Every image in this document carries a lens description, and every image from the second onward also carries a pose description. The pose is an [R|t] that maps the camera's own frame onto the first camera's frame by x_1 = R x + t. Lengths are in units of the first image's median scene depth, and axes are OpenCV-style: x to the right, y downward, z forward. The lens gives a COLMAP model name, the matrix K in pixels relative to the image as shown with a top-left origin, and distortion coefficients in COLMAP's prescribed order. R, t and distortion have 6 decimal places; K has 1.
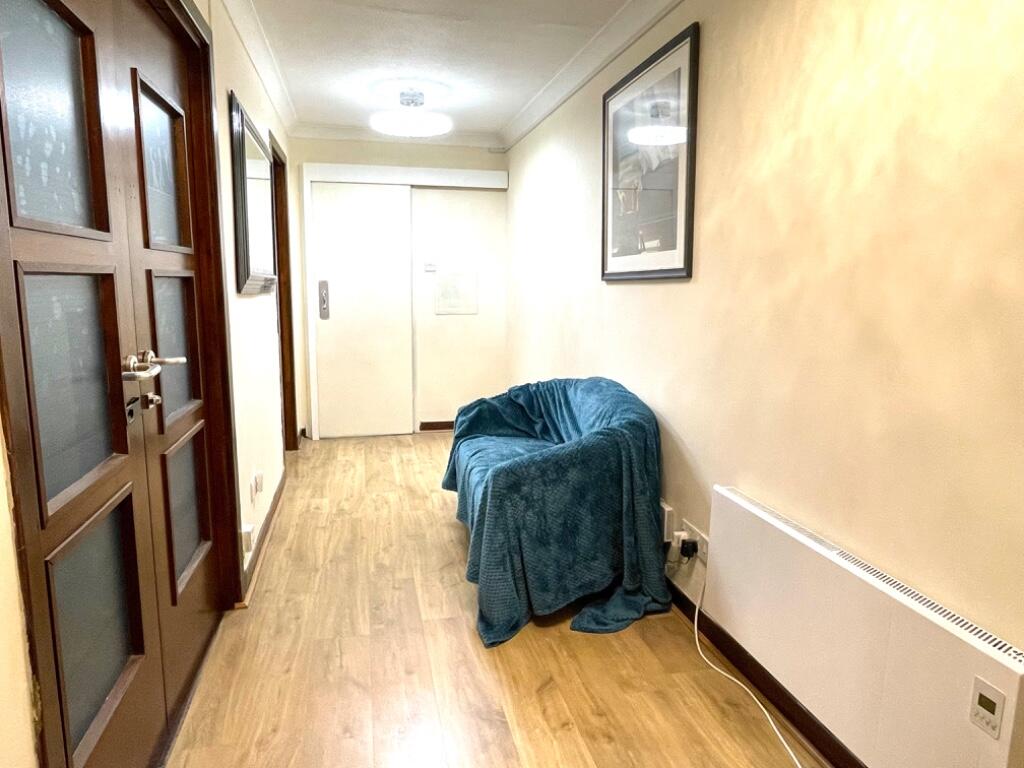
lens RADIAL K [[658.4, 0, 513.1], [0, 658.4, 381.7], [0, 0, 1]] dist [-0.000836, -0.000778]
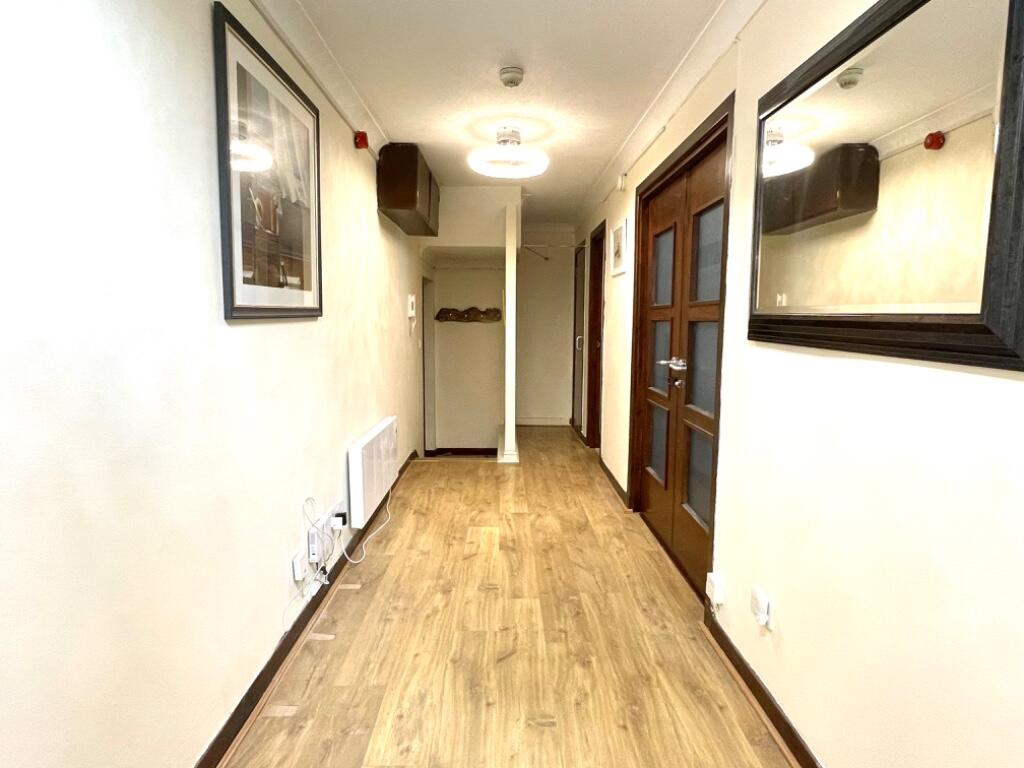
lens RADIAL K [[578.5, 0, 511.7], [0, 578.5, 382.8], [0, 0, 1]] dist [-0.031776, -0.000926]
pose [[-0.977482, -0.033336, 0.208367, -0.274861], [0.020968, 0.967211, 0.253108, -0.272850], [-0.209973, 0.251778, -0.944732, 1.773206]]
